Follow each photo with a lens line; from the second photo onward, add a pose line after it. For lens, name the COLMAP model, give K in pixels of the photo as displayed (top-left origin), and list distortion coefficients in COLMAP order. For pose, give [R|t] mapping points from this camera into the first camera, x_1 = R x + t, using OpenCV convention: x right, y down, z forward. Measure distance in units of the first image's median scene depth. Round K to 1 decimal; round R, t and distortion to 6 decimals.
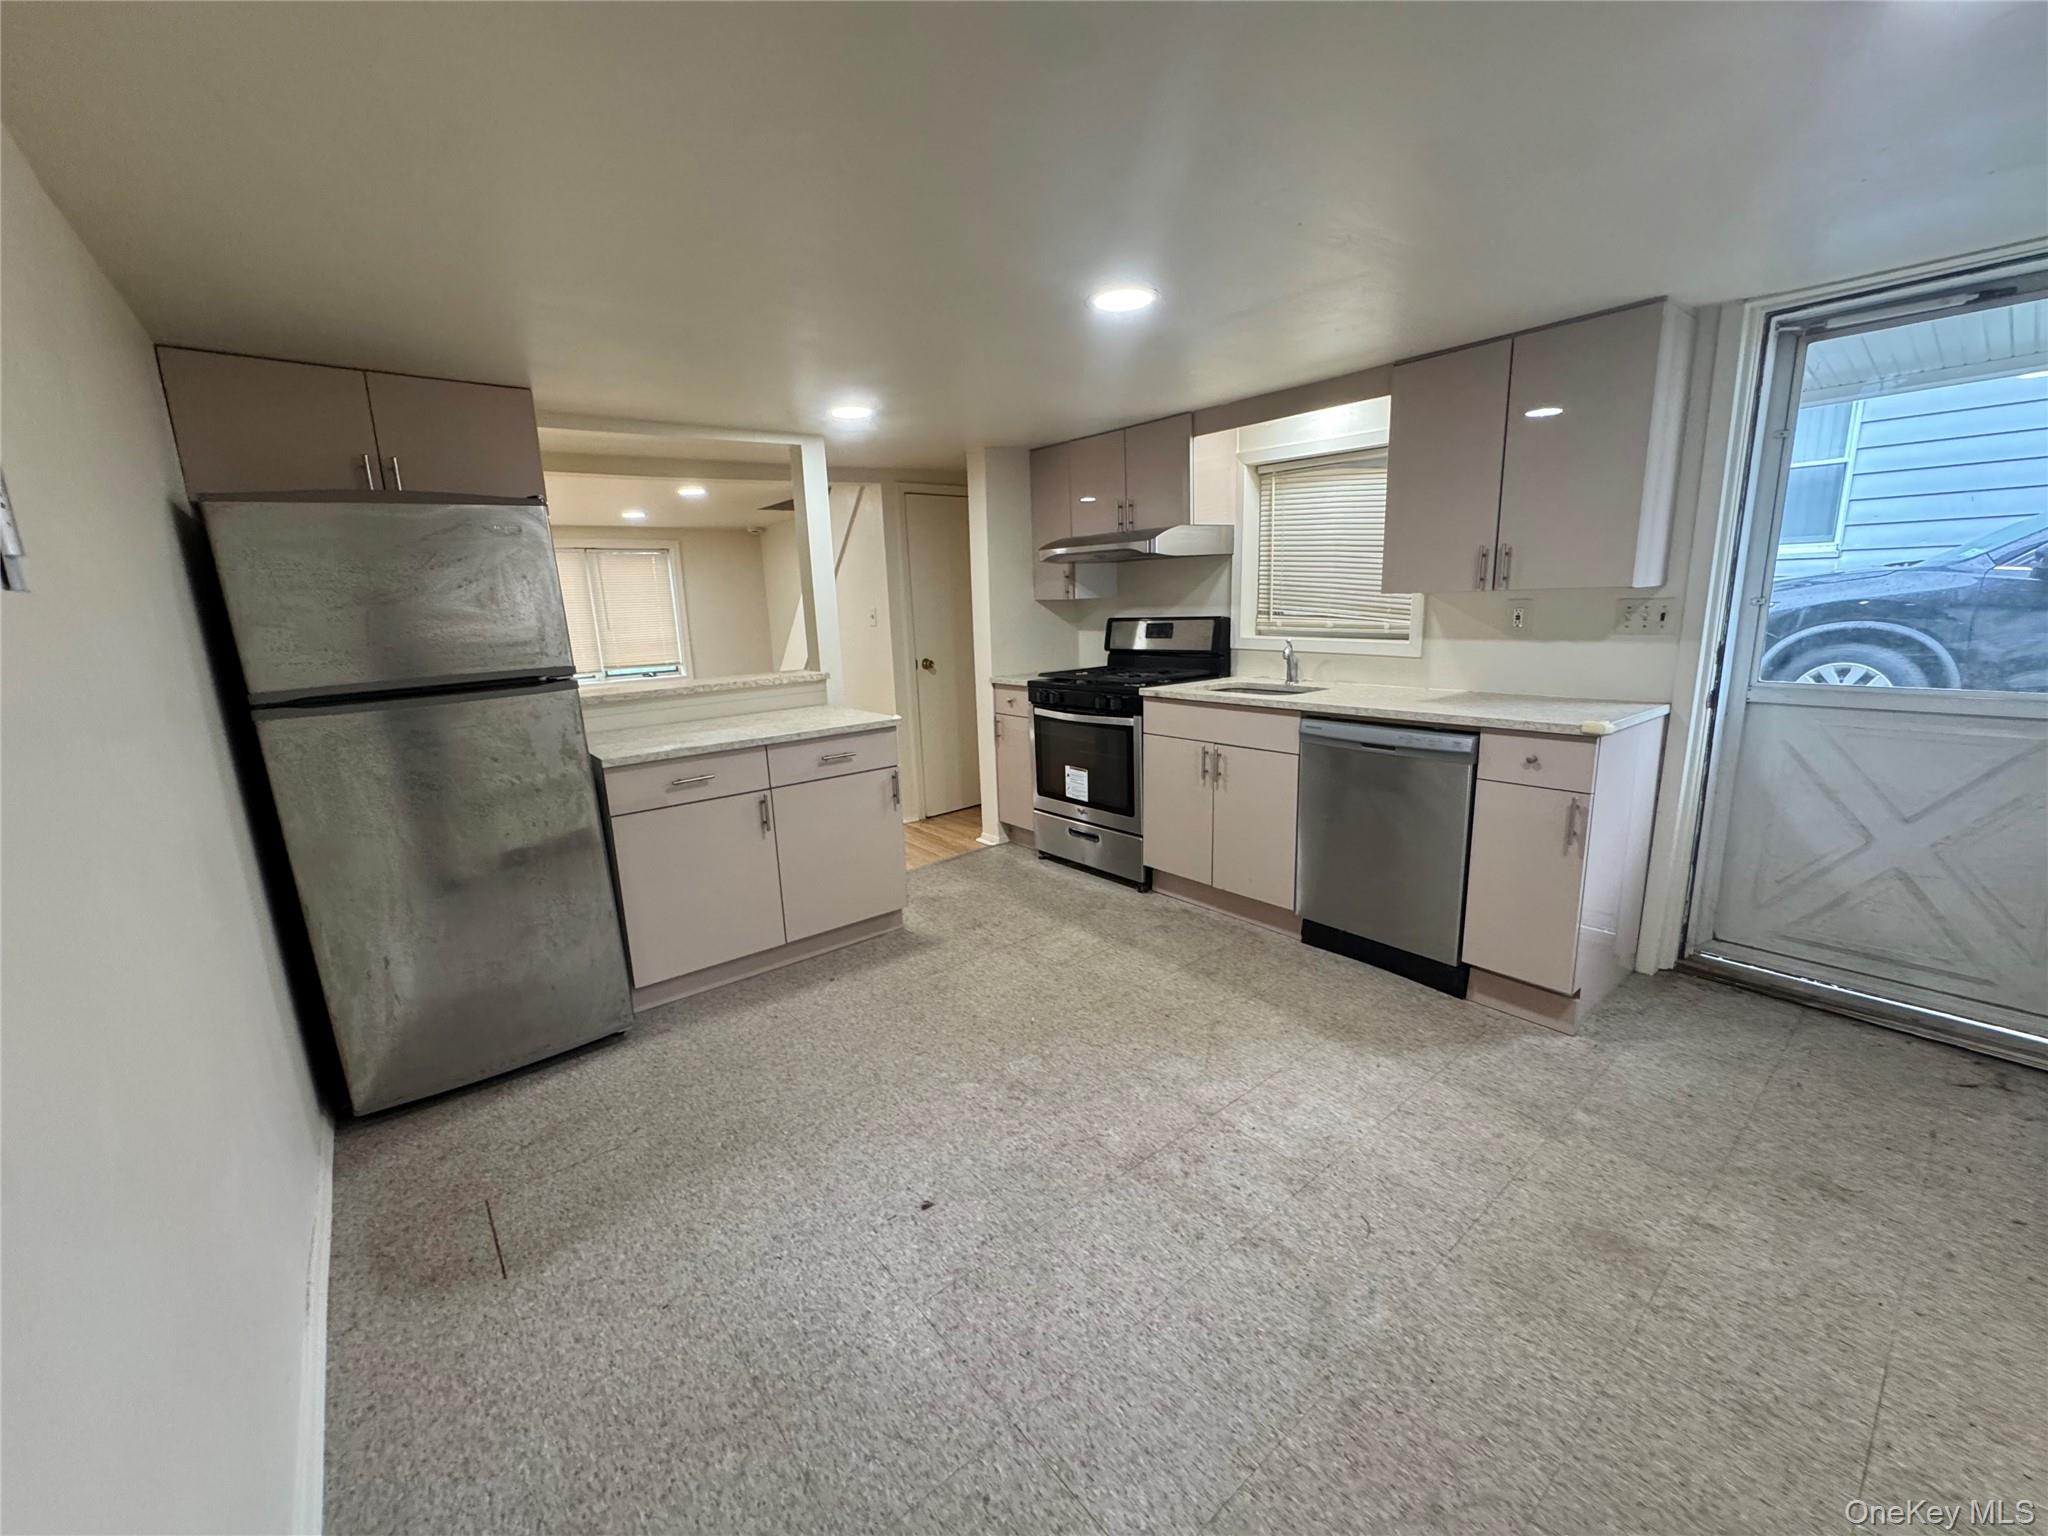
lens RADIAL K [[819.3, 0, 1025.6], [0, 819.3, 770.3], [0, 0, 1]] dist [-0.004418, 0.000051]
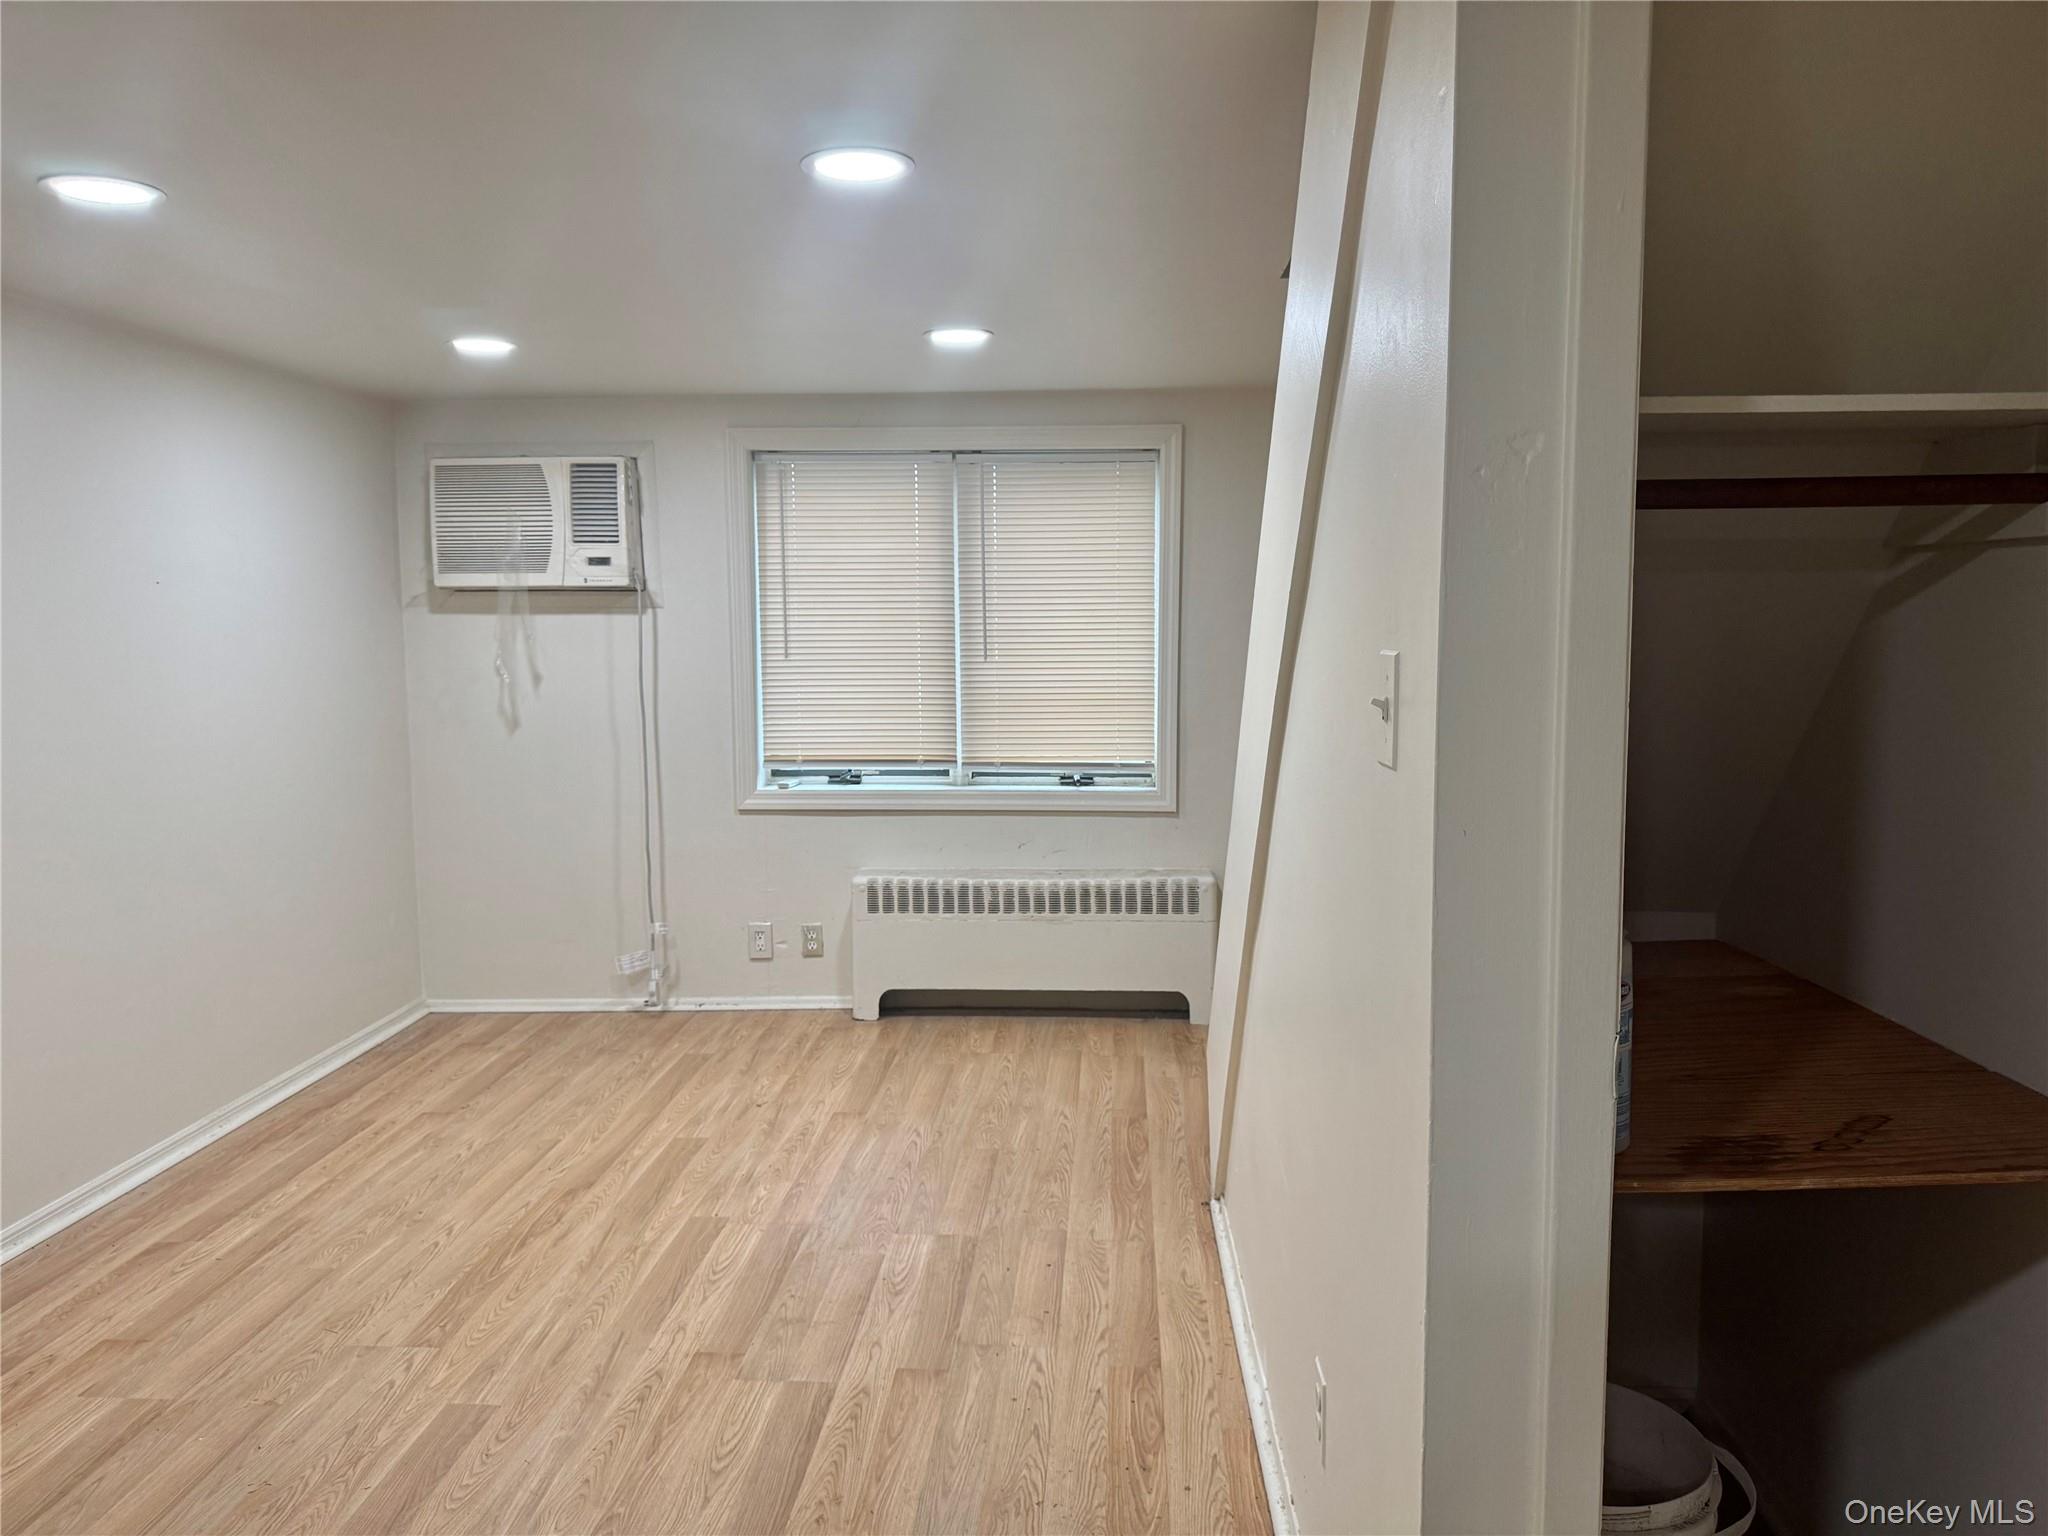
lens RADIAL K [[1434.4, 0, 1061.9], [0, 1434.4, 760.3], [0, 0, 1]] dist [0.002112, -0.036026]
pose [[0.748537, 0.101617, -0.655261, -0.061506], [-0.159725, 0.986722, -0.029442, -0.185239], [0.643569, 0.126700, 0.754829, 0.874954]]
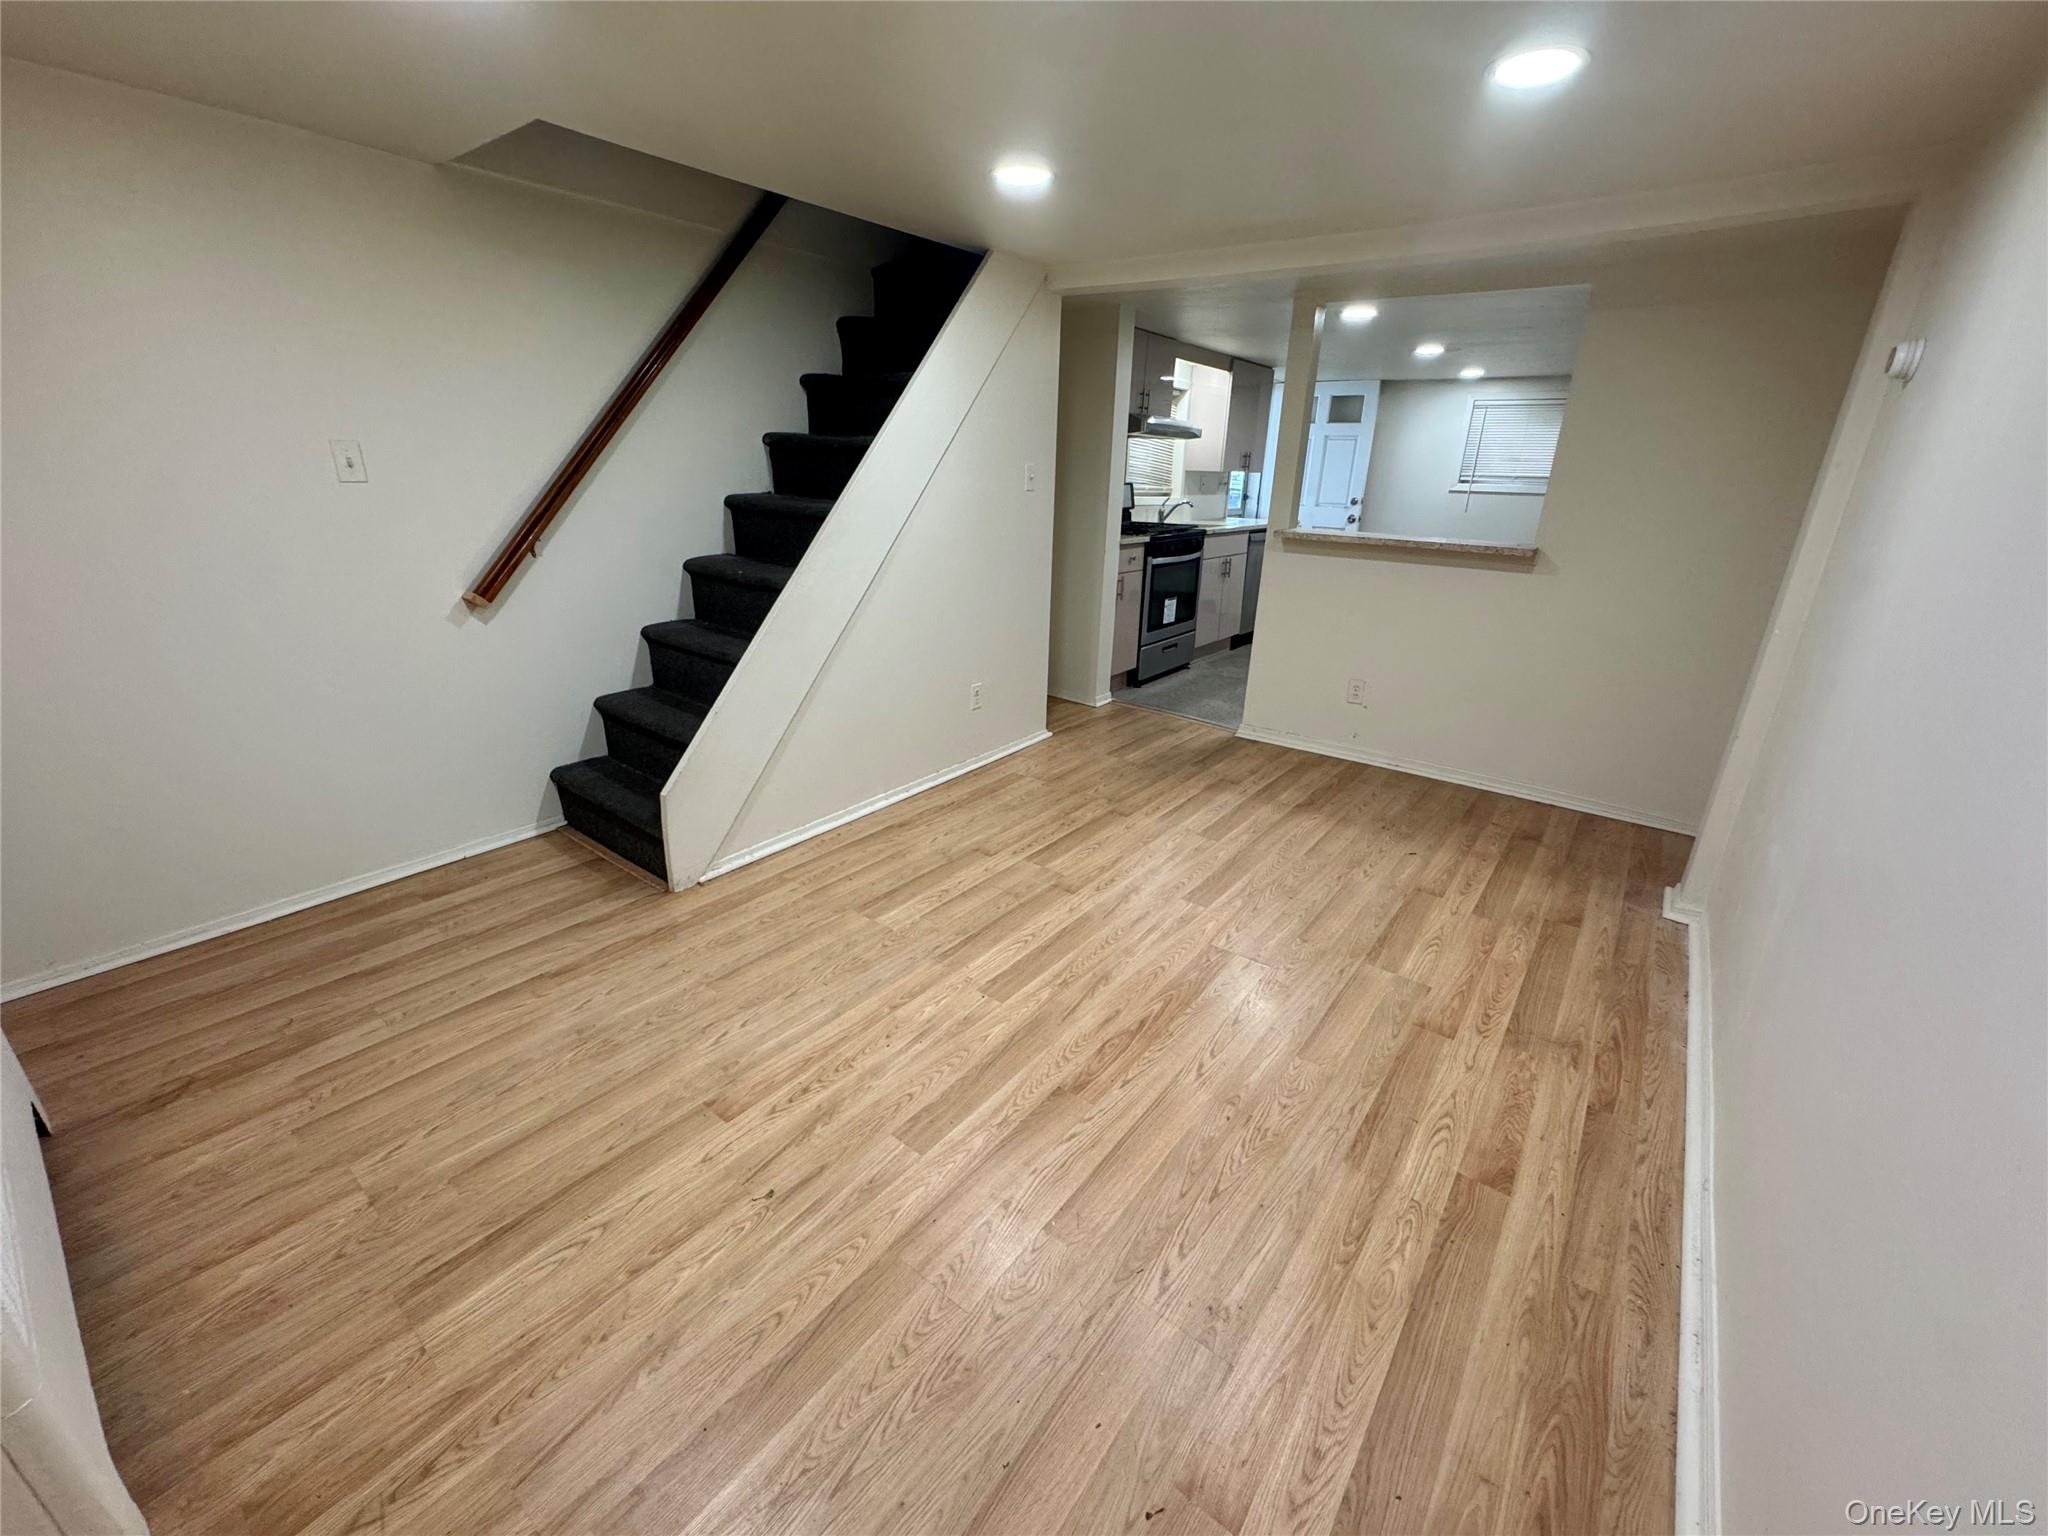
lens RADIAL K [[824.3, 0, 1023.1], [0, 824.3, 731.4], [0, 0, 1]] dist [-0.001758, 0.000050]
pose [[-0.223133, -0.270210, 0.936588, -1.102831], [0.186965, 0.931111, 0.313172, -0.245186], [-0.956690, 0.244988, -0.157242, 1.376142]]
